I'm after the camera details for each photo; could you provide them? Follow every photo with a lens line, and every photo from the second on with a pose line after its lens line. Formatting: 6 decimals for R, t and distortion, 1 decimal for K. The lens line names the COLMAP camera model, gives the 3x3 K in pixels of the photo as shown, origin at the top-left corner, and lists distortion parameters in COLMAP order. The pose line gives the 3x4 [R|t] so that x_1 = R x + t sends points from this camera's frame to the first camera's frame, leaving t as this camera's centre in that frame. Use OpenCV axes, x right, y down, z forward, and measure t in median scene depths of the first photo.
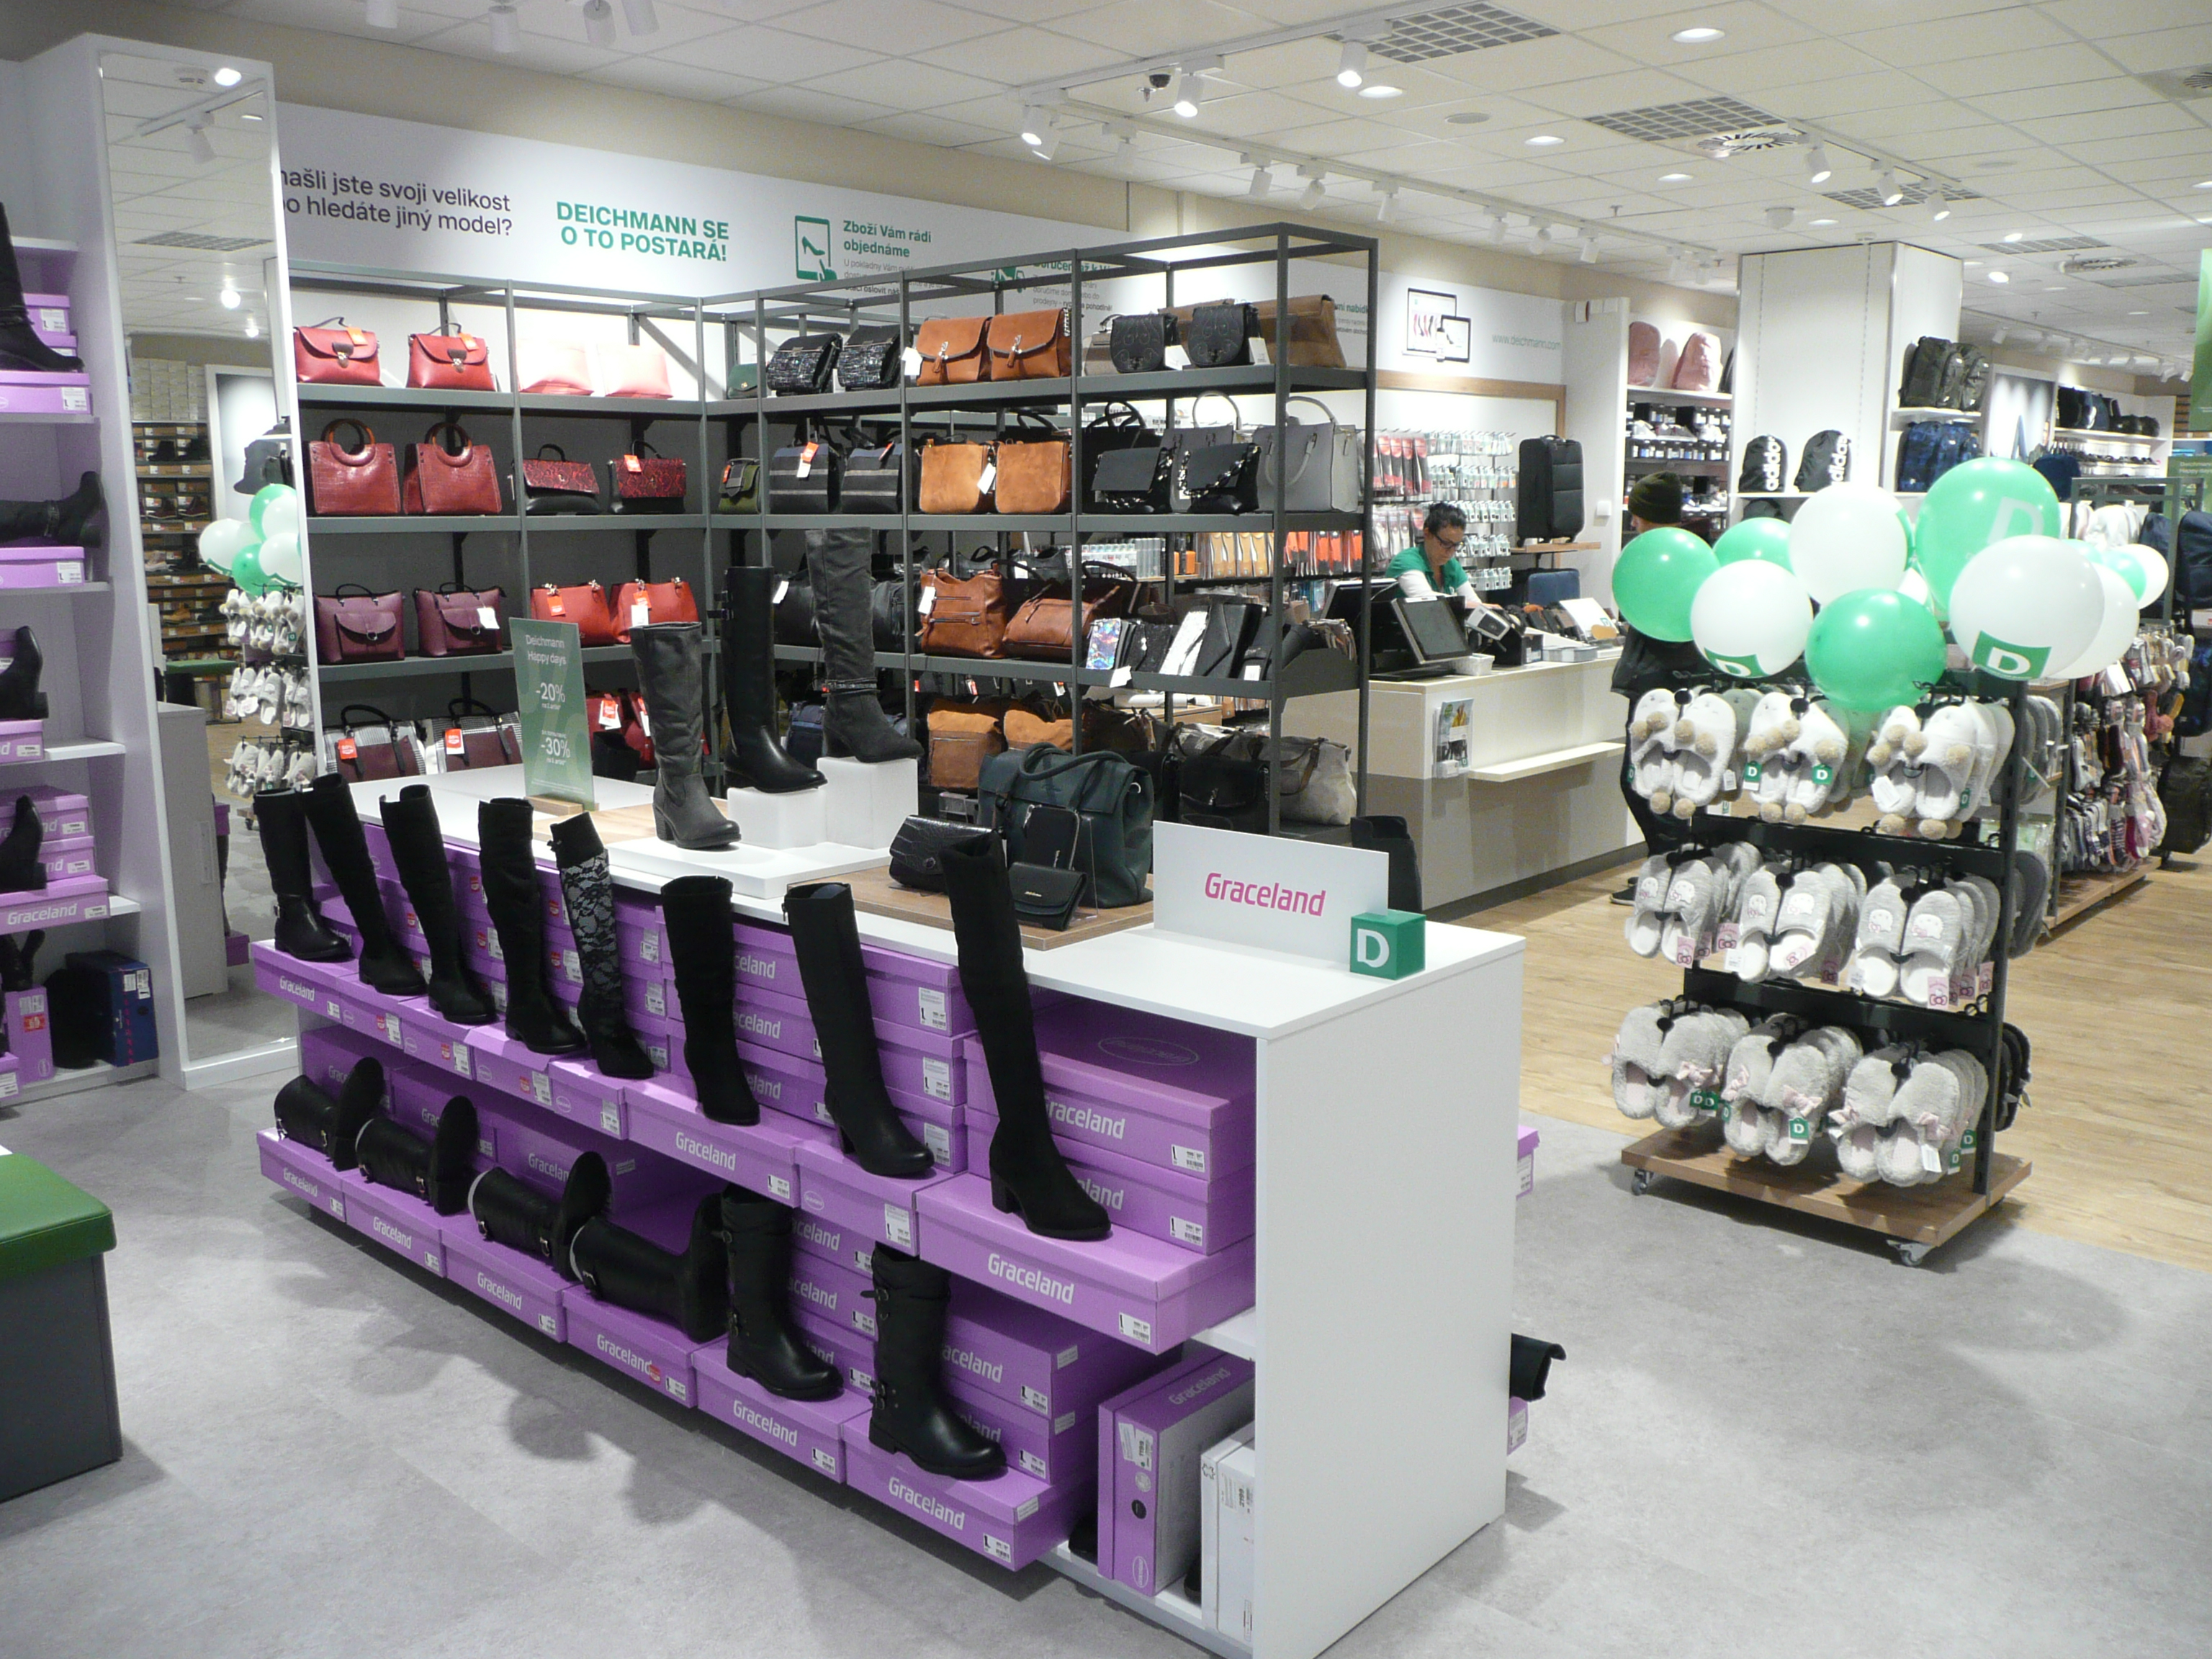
lens RADIAL K [[1850.9, 0, 1117.1], [0, 1850.9, 817.0], [0, 0, 1]] dist [-0.016093, 0.000246]
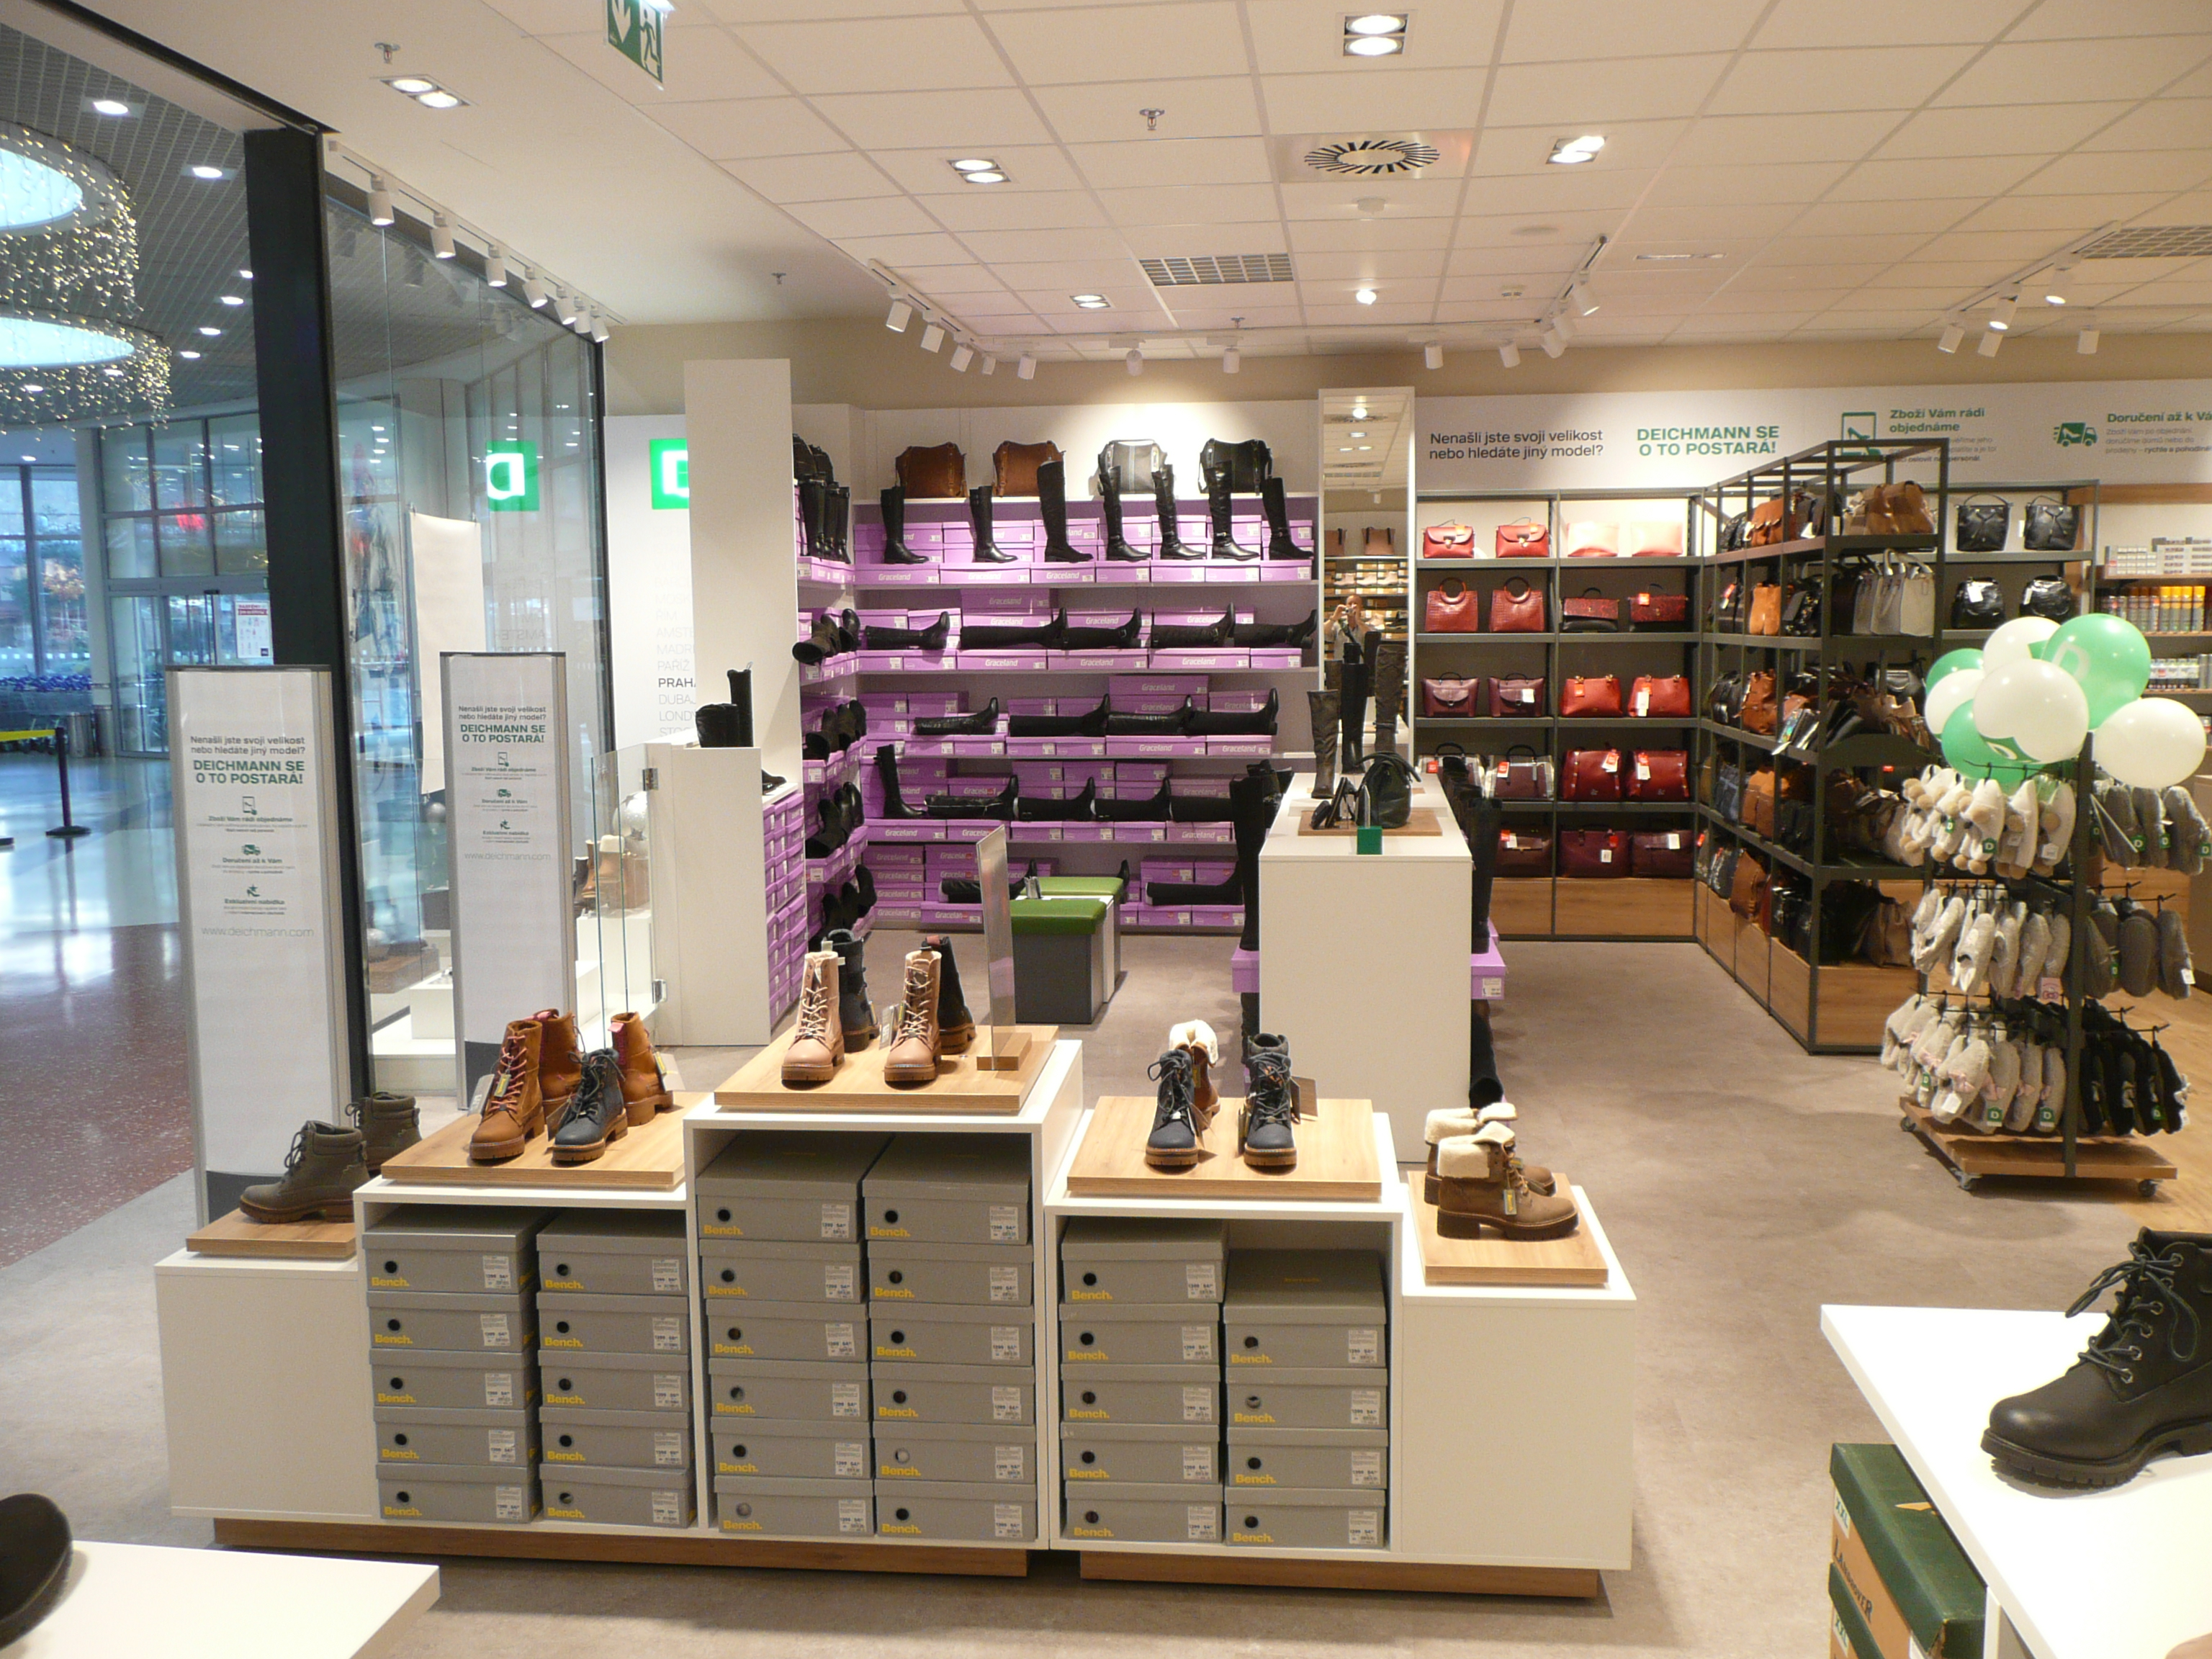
lens RADIAL K [[1850.9, 0, 1105.1], [0, 1850.9, 830.4], [0, 0, 1]] dist [-0.016093, 0.000246]
pose [[0.562970, 0.093264, -0.821199, 0.800976], [-0.131434, 0.991071, 0.022452, 0.022386], [0.815960, 0.095294, 0.570201, -0.222114]]
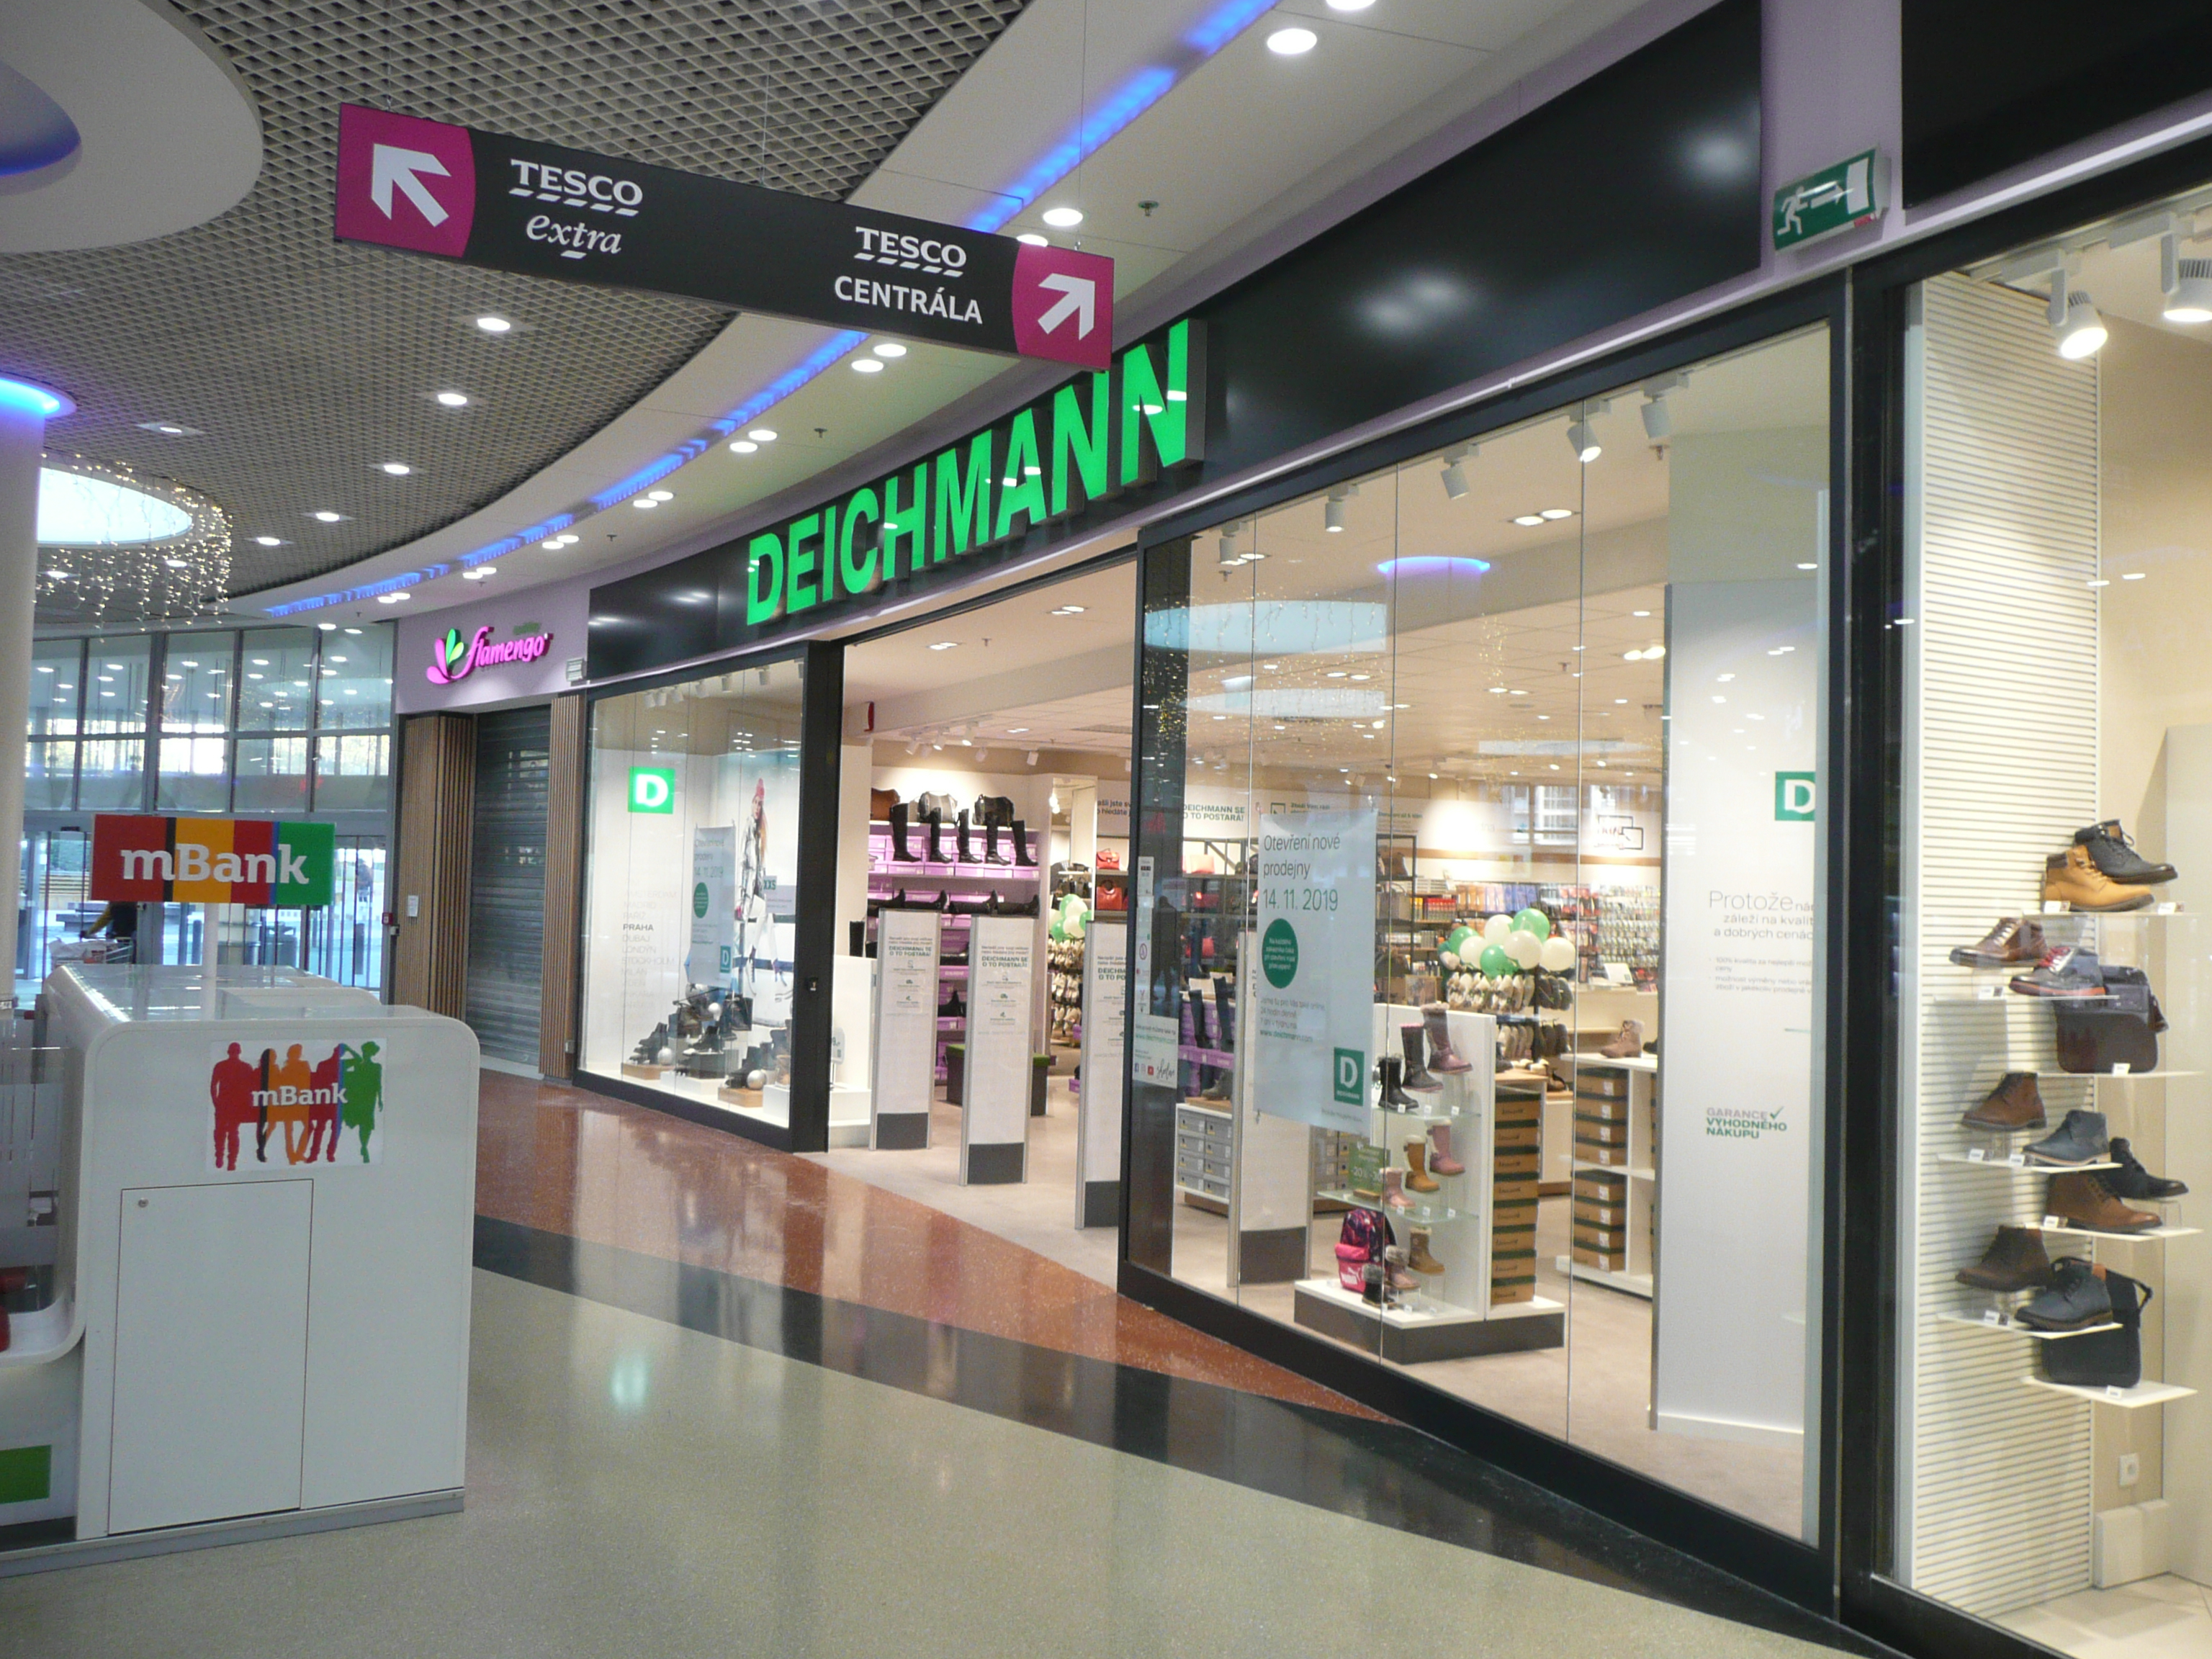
lens RADIAL K [[1850.9, 0, 1109.1], [0, 1850.9, 835.7], [0, 0, 1]] dist [-0.016093, 0.000246]
pose [[0.931665, 0.017601, -0.362892, 0.686996], [-0.091706, 0.977877, -0.188009, 0.286161], [0.351554, 0.208441, 0.912667, -1.788319]]
